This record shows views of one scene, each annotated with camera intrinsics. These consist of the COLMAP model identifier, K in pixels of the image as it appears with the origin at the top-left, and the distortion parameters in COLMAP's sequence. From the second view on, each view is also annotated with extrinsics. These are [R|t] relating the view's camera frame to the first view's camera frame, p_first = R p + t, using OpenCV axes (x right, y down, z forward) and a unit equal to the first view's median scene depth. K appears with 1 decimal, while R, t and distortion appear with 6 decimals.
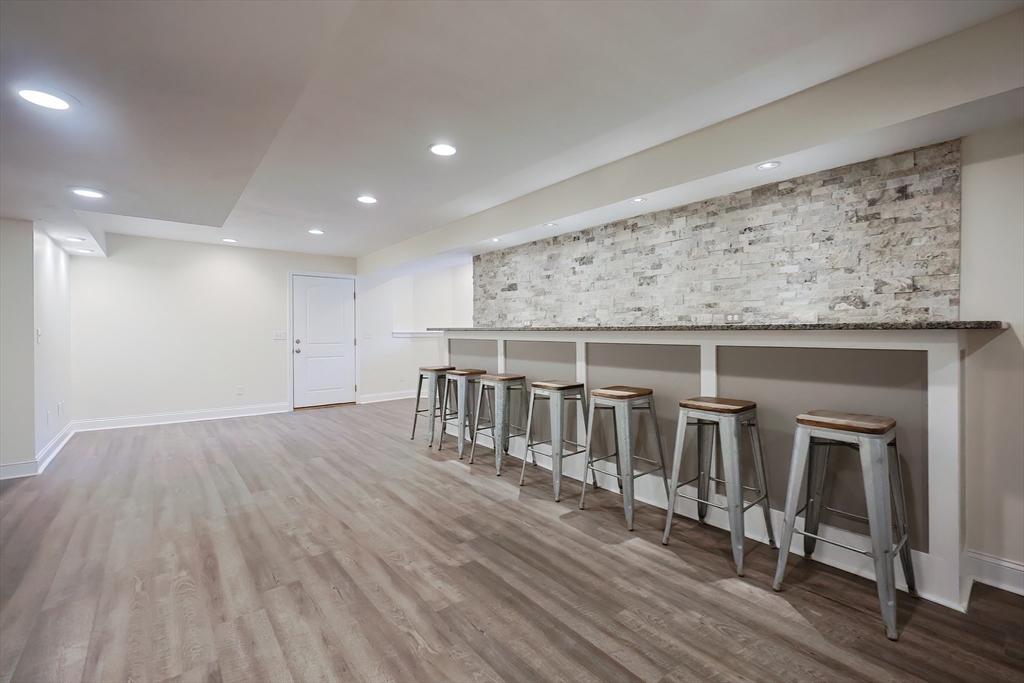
lens RADIAL K [[447.1, 0, 514.3], [0, 447.1, 338.6], [0, 0, 1]] dist [-0.000603, 0.000295]
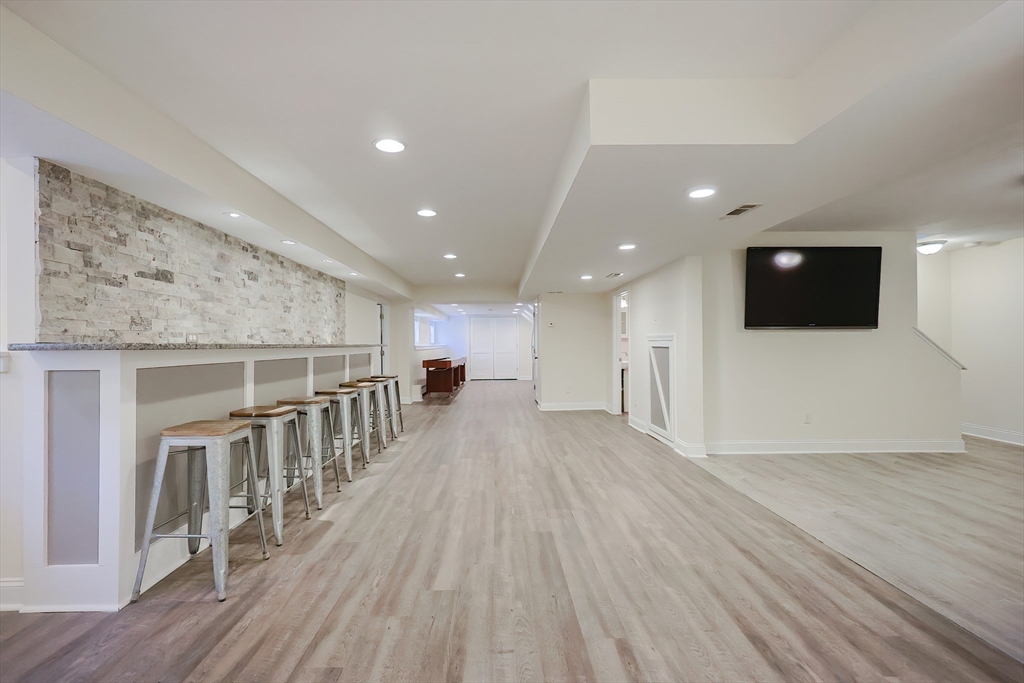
lens RADIAL K [[447.1, 0, 514.3], [0, 447.1, 338.6], [0, 0, 1]] dist [-0.000603, 0.000295]
pose [[-0.804237, 0.017565, 0.594049, -0.865589], [0.022038, 0.999757, 0.000274, -0.025864], [-0.593900, 0.013312, -0.804429, 1.426532]]
